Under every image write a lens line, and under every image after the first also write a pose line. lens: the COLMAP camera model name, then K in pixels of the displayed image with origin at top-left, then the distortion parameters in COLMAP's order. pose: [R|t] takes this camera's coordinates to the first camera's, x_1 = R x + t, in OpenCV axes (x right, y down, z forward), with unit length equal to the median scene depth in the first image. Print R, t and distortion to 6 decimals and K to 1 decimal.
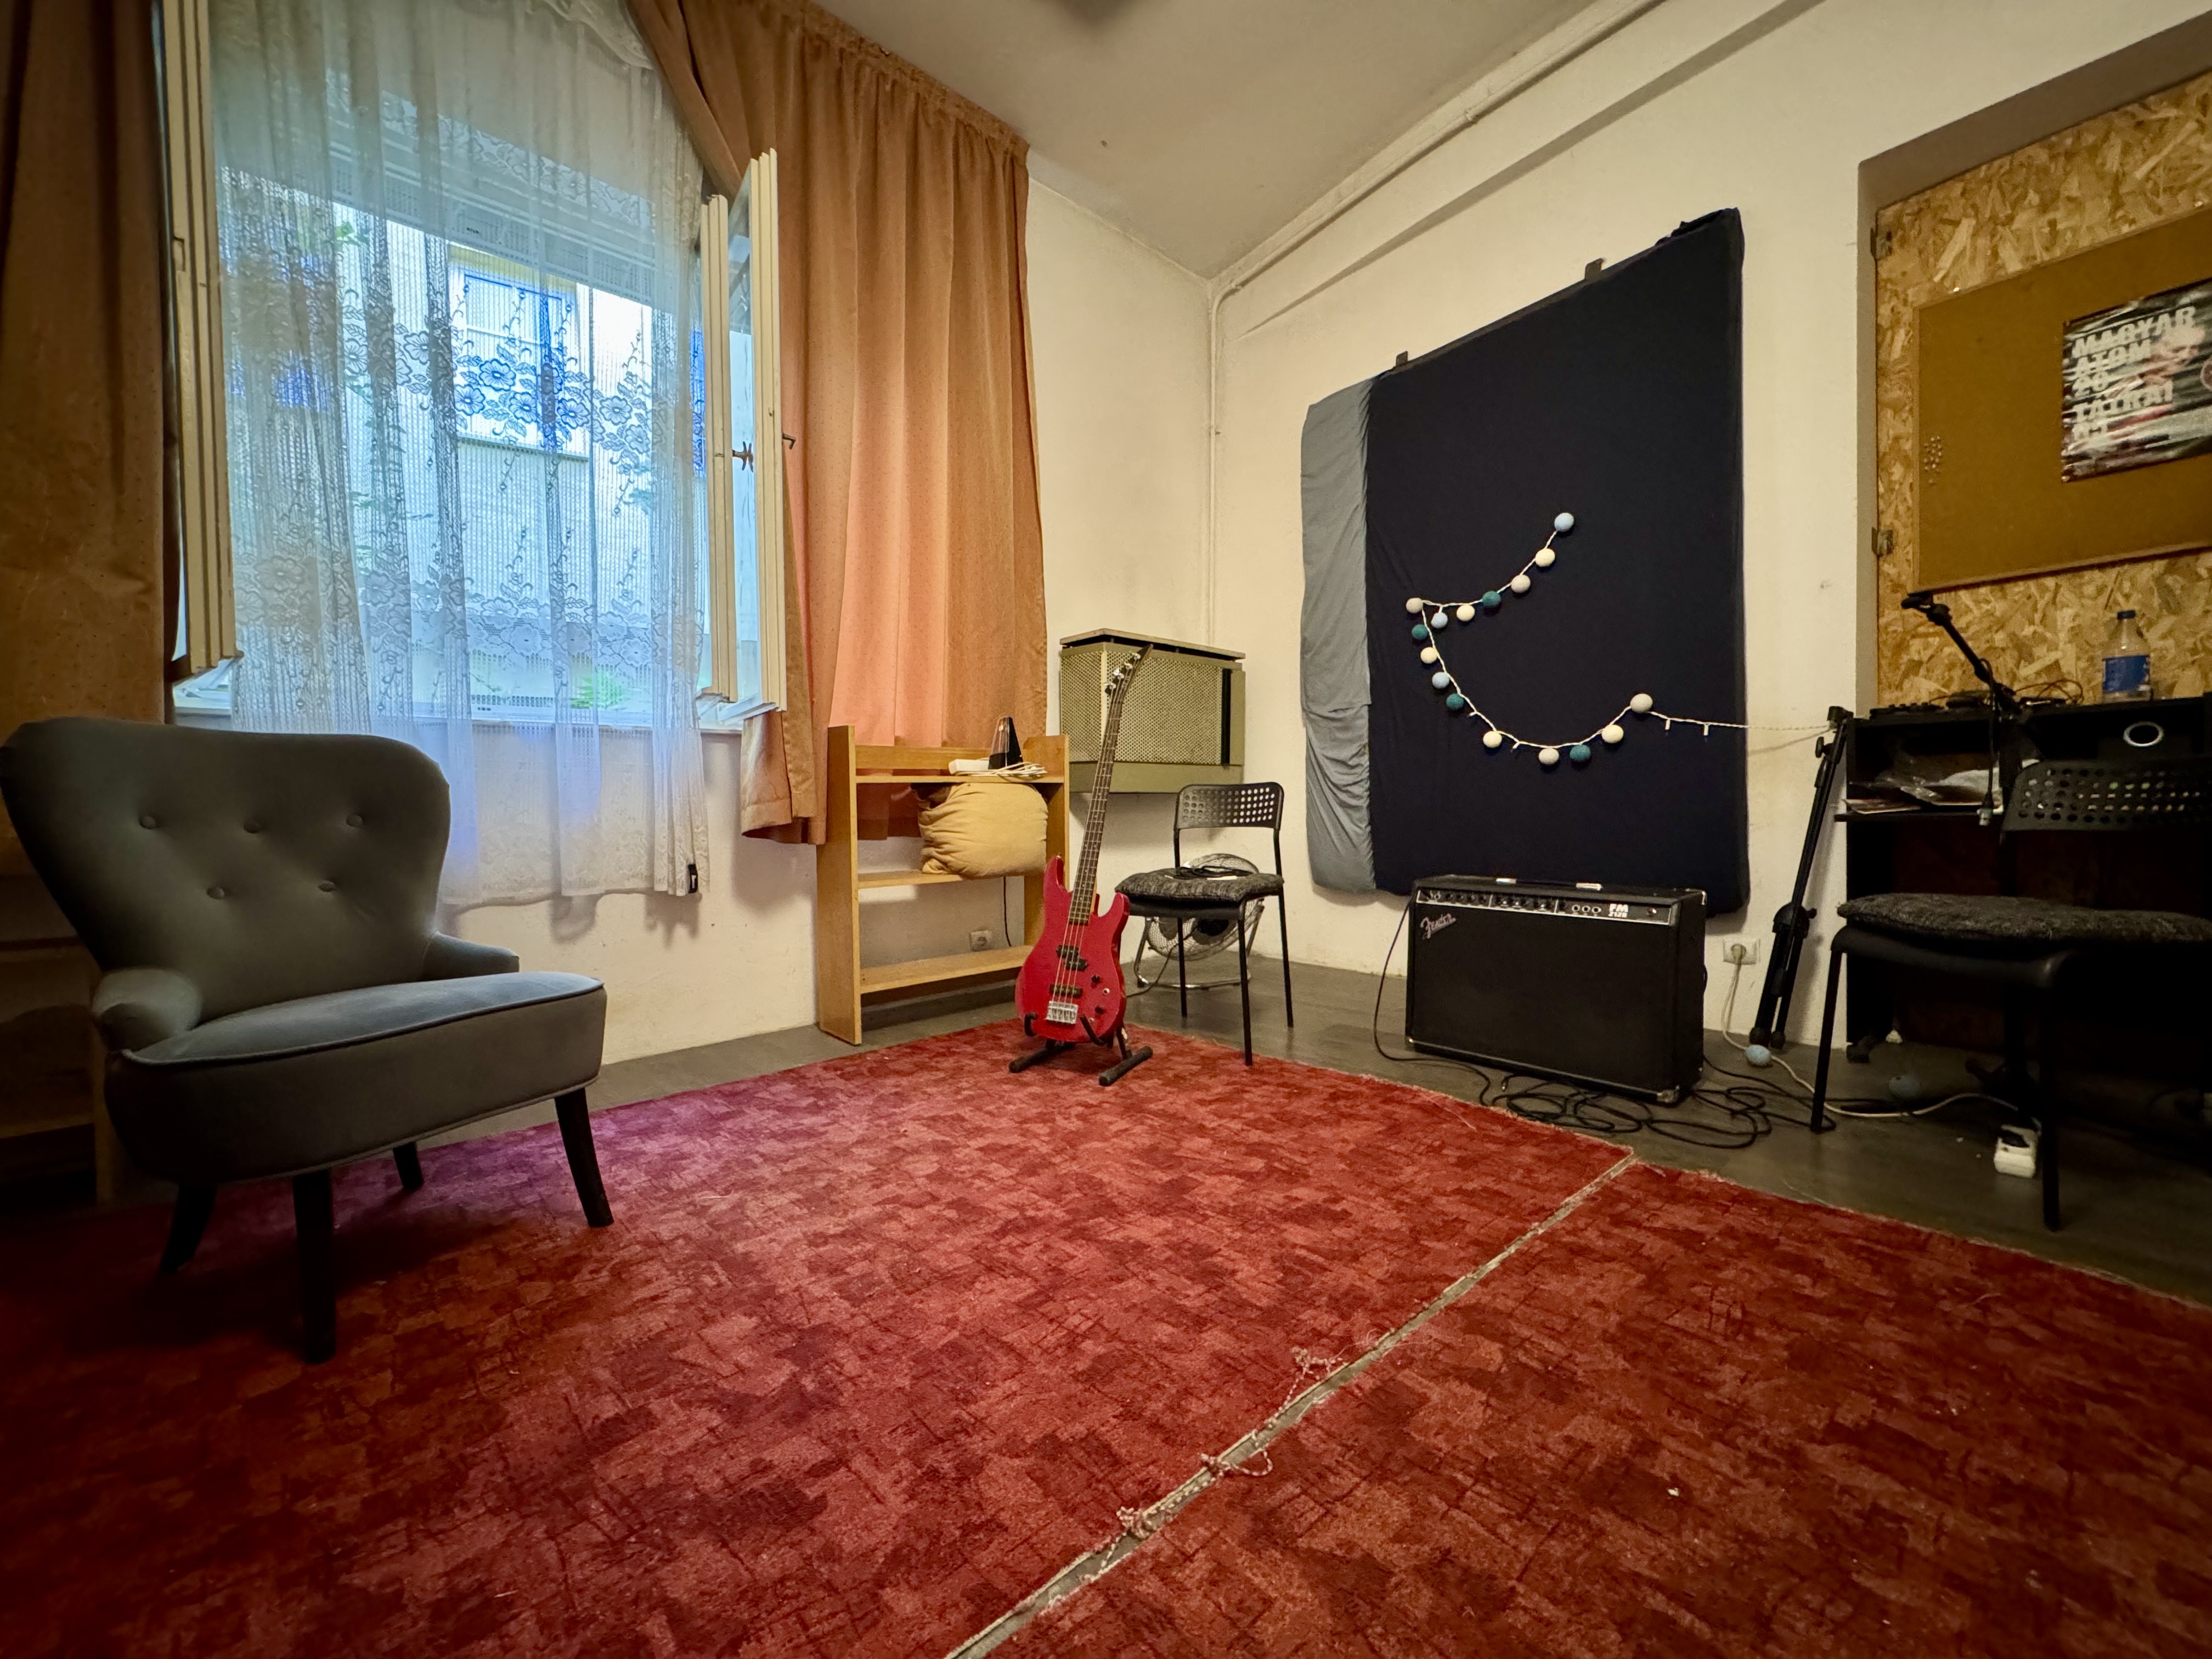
lens RADIAL K [[882.9, 0, 1105.5], [0, 882.9, 831.8], [0, 0, 1]] dist [-0.001657, 0.000576]
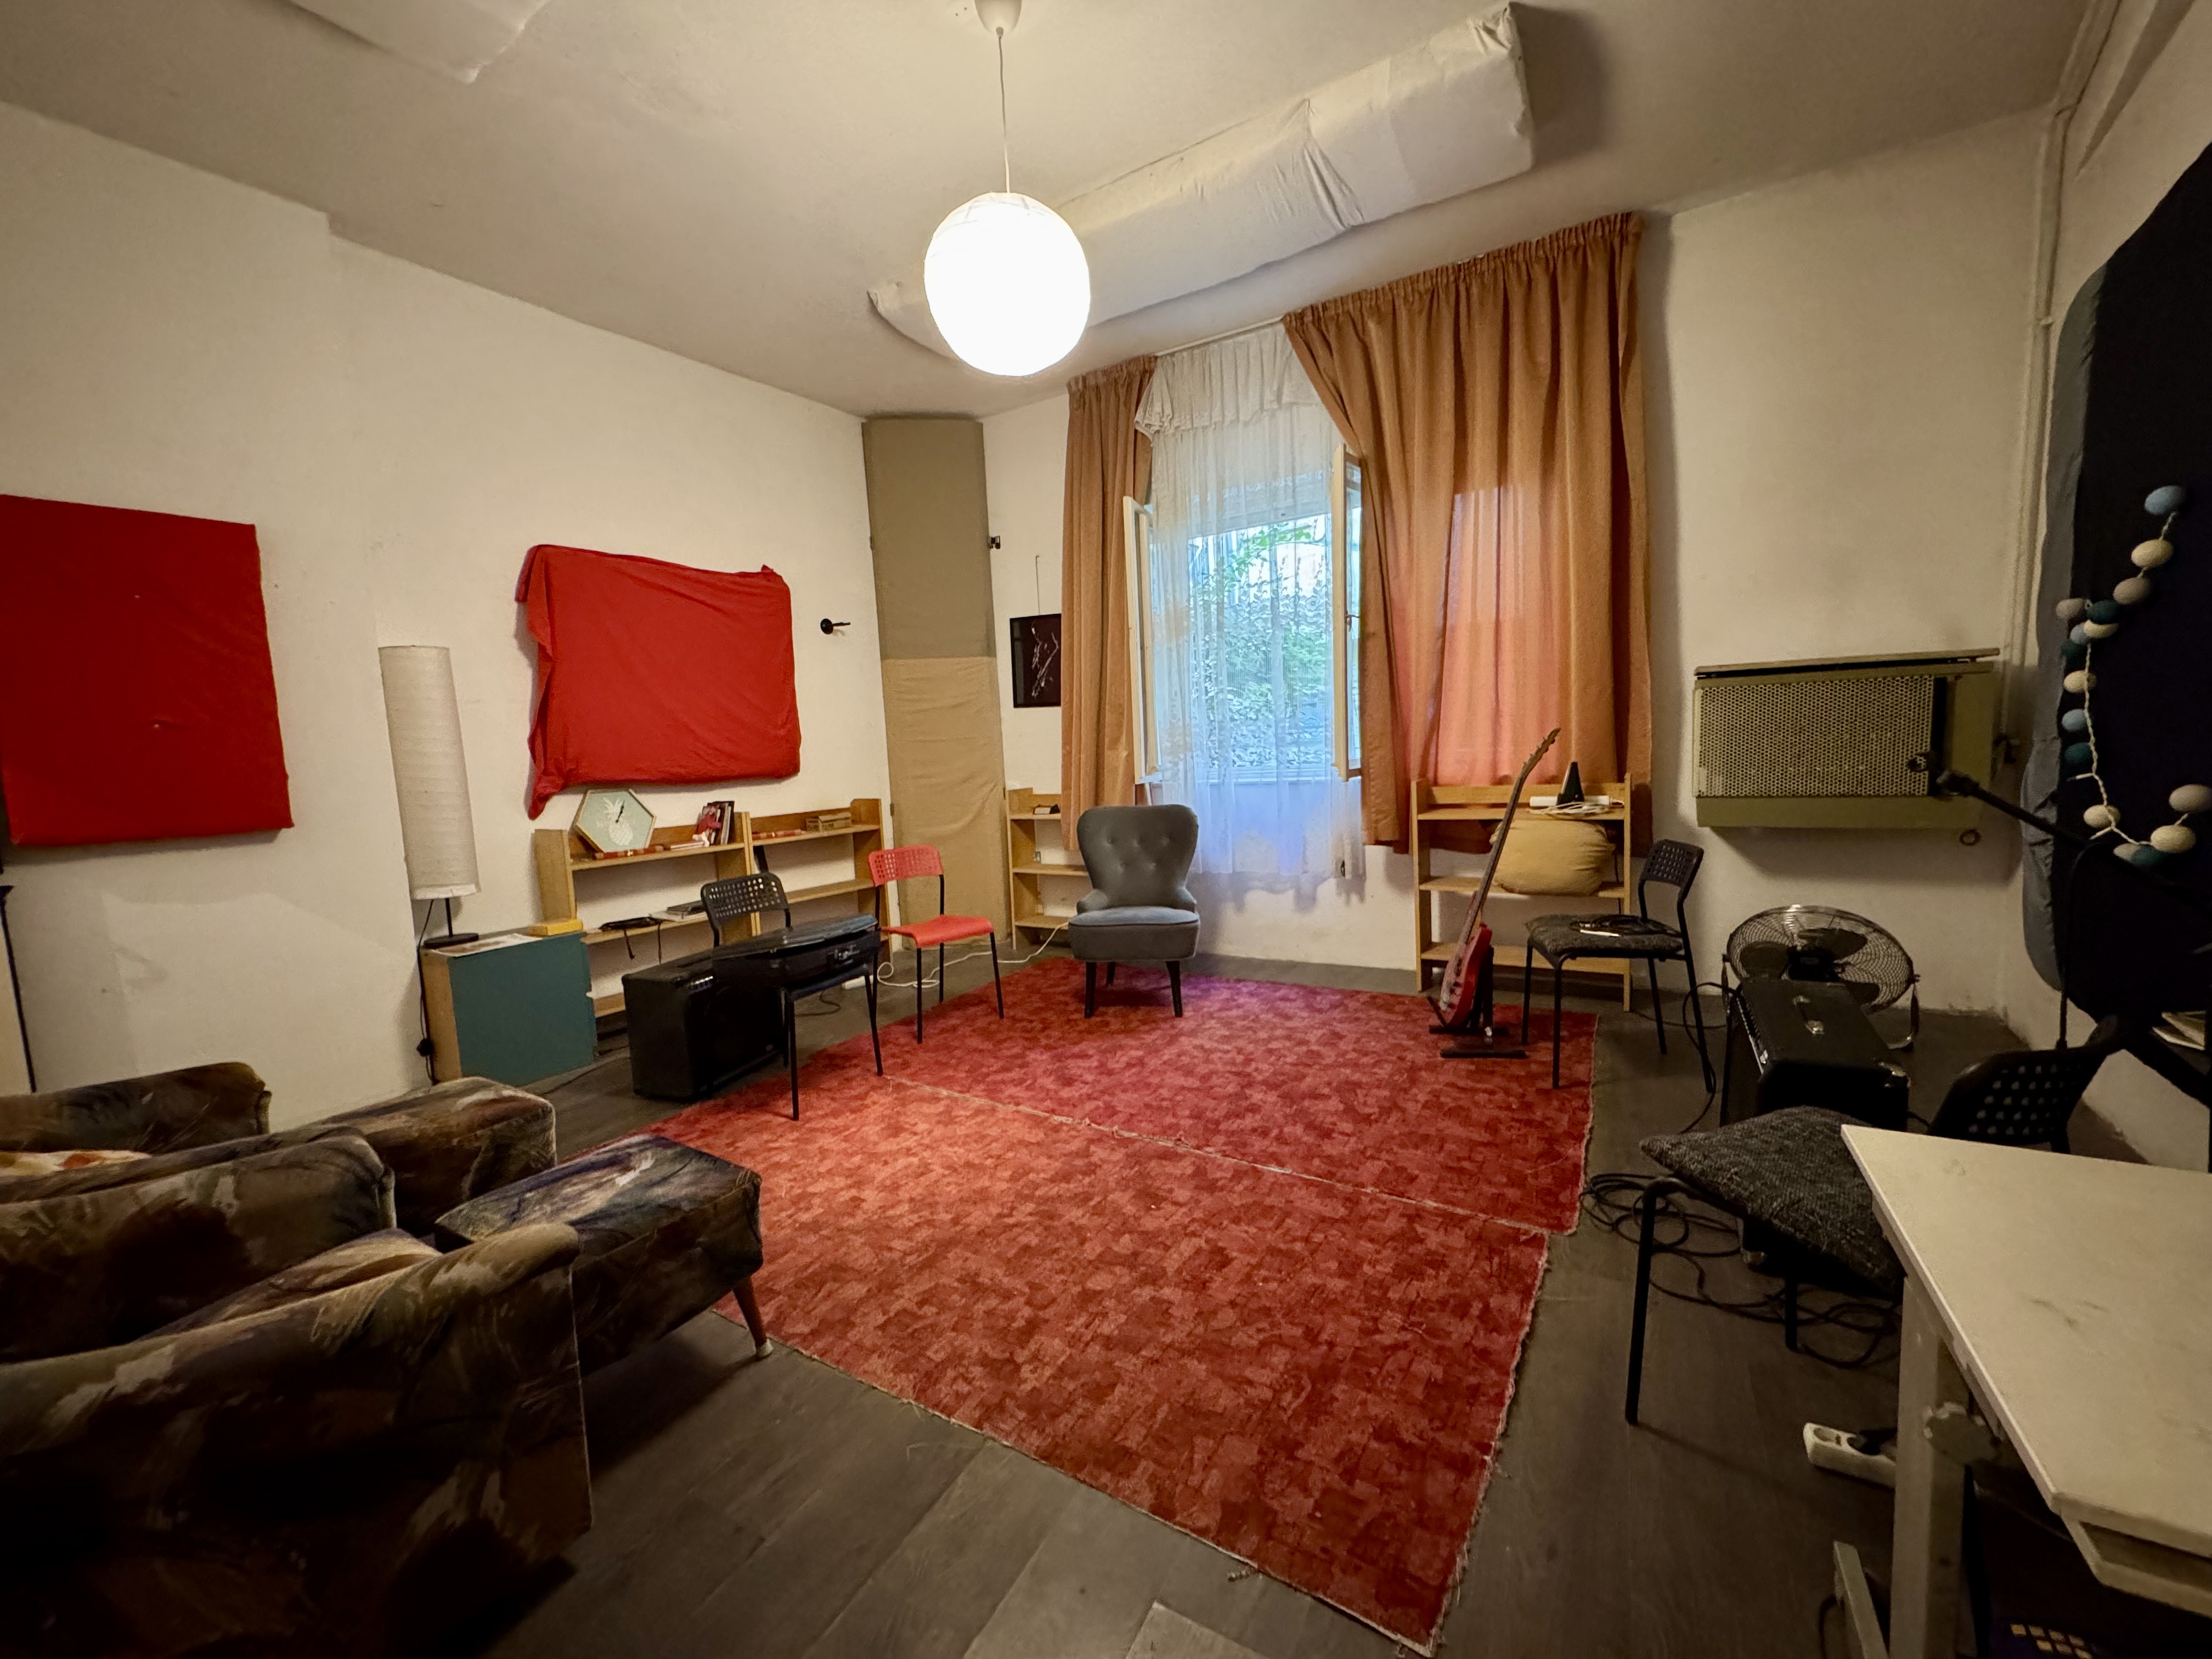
lens RADIAL K [[882.9, 0, 1107.2], [0, 882.9, 832.2], [0, 0, 1]] dist [-0.001657, 0.000576]
pose [[0.284511, 0.099253, -0.953521, 1.348444], [0.013486, 0.994113, 0.107502, -0.272576], [0.958578, -0.043445, 0.281498, 0.098659]]
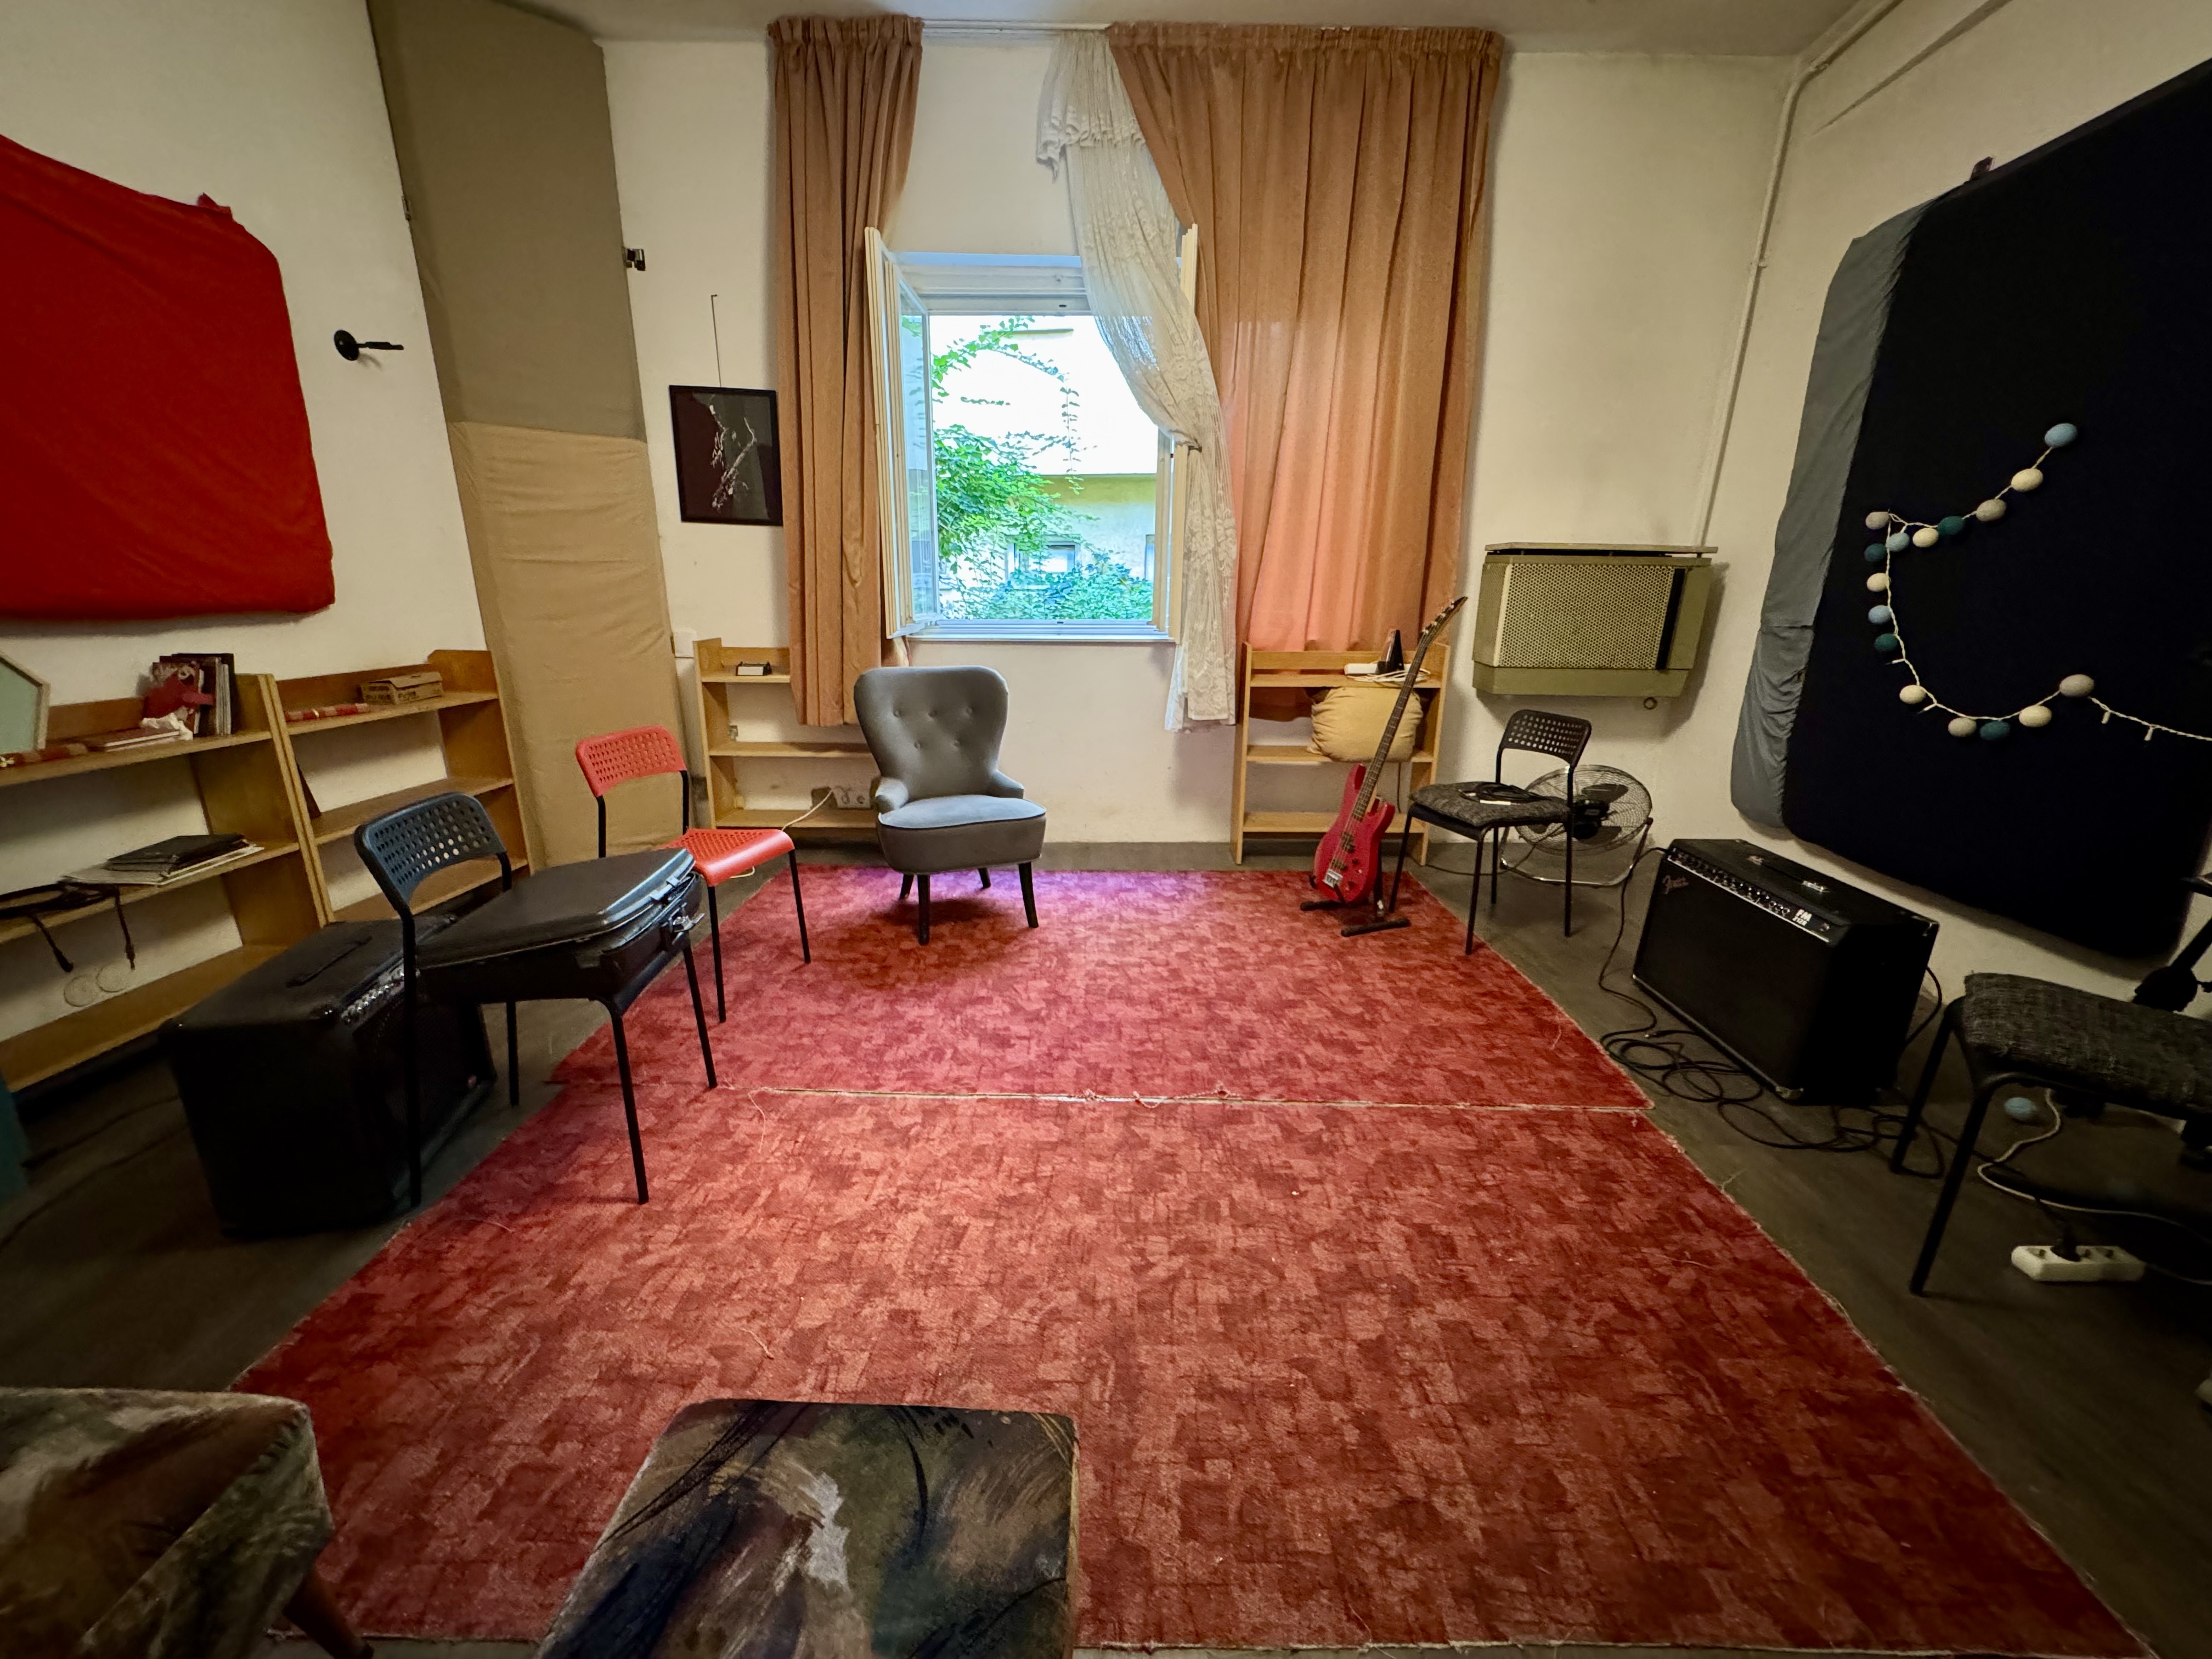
lens RADIAL K [[882.9, 0, 1107.0], [0, 882.9, 831.8], [0, 0, 1]] dist [-0.001657, 0.000576]
pose [[0.739796, 0.207630, -0.639993, 0.671387], [-0.043275, 0.963909, 0.262693, -0.259245], [0.671438, -0.166643, 0.722081, -0.280976]]
